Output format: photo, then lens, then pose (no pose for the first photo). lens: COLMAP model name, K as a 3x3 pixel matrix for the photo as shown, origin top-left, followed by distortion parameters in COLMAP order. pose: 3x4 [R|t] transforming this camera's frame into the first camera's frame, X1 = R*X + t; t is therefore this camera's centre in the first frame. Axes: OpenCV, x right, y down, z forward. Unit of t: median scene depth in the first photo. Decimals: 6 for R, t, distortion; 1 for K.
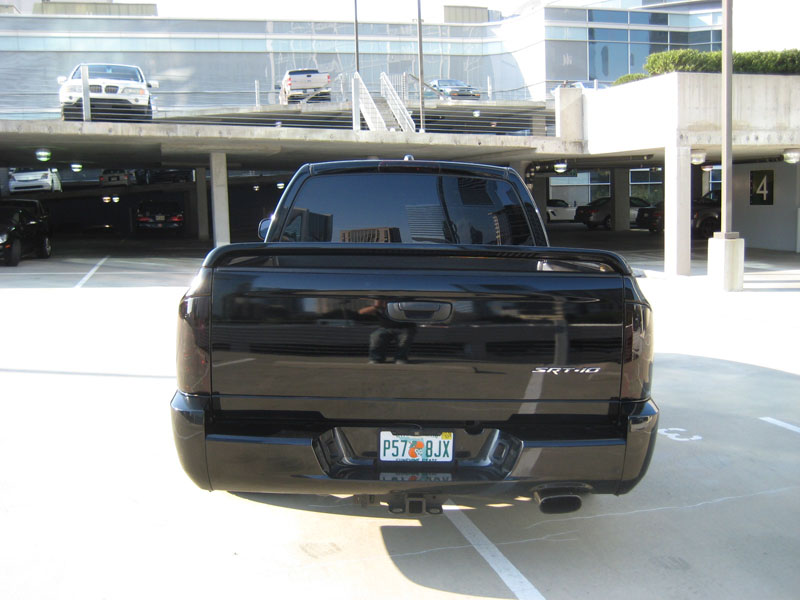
lens RADIAL K [[836.5, 0, 402.0], [0, 836.5, 298.5], [0, 0, 1]] dist [-0.154390, 0.196107]
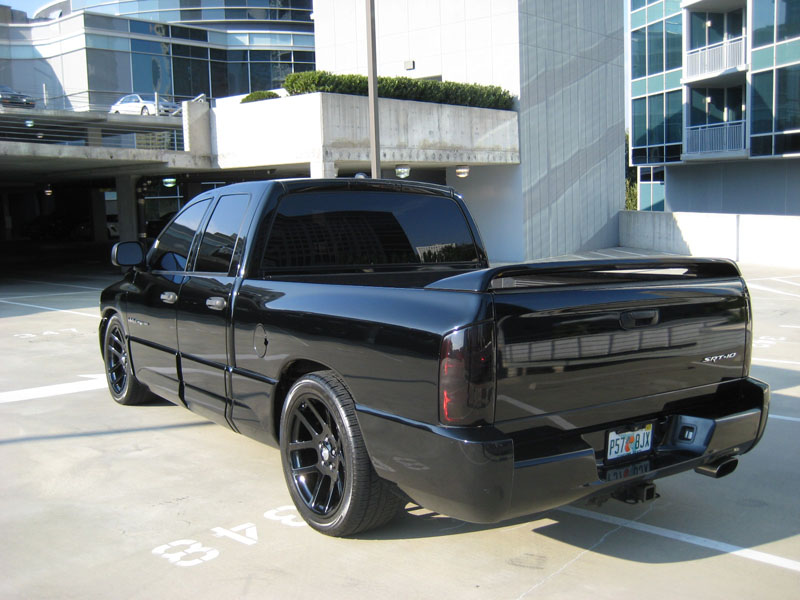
lens RADIAL K [[836.5, 0, 402.0], [0, 836.5, 298.5], [0, 0, 1]] dist [-0.154390, 0.196107]
pose [[0.836804, -0.065473, 0.543574, -0.161571], [0.073781, 0.997253, 0.006536, -0.008254], [-0.542509, 0.034636, 0.839336, 0.045973]]
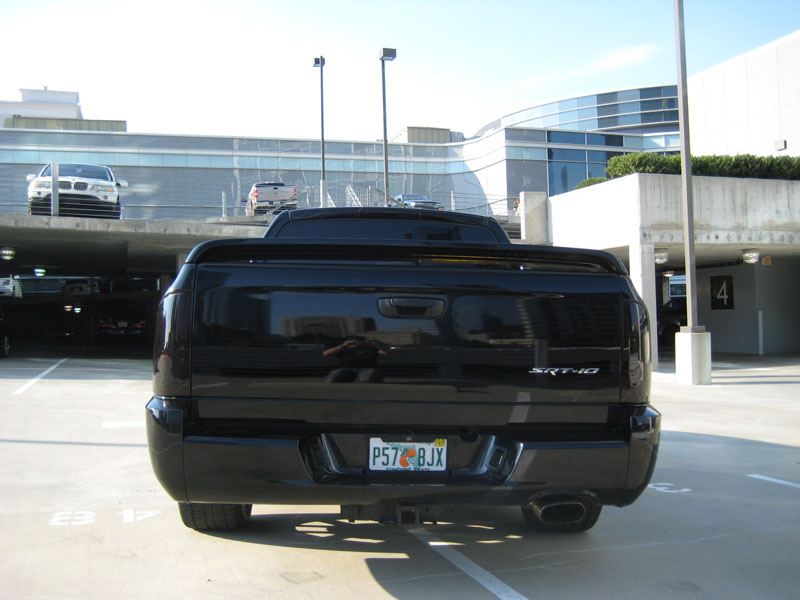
lens RADIAL K [[836.5, 0, 402.0], [0, 836.5, 298.5], [0, 0, 1]] dist [-0.154390, 0.196107]
pose [[0.998963, 0.005140, 0.045231, -0.006439], [0.001484, 0.989400, -0.145208, 0.027468], [-0.045498, 0.145124, 0.988367, 0.009074]]
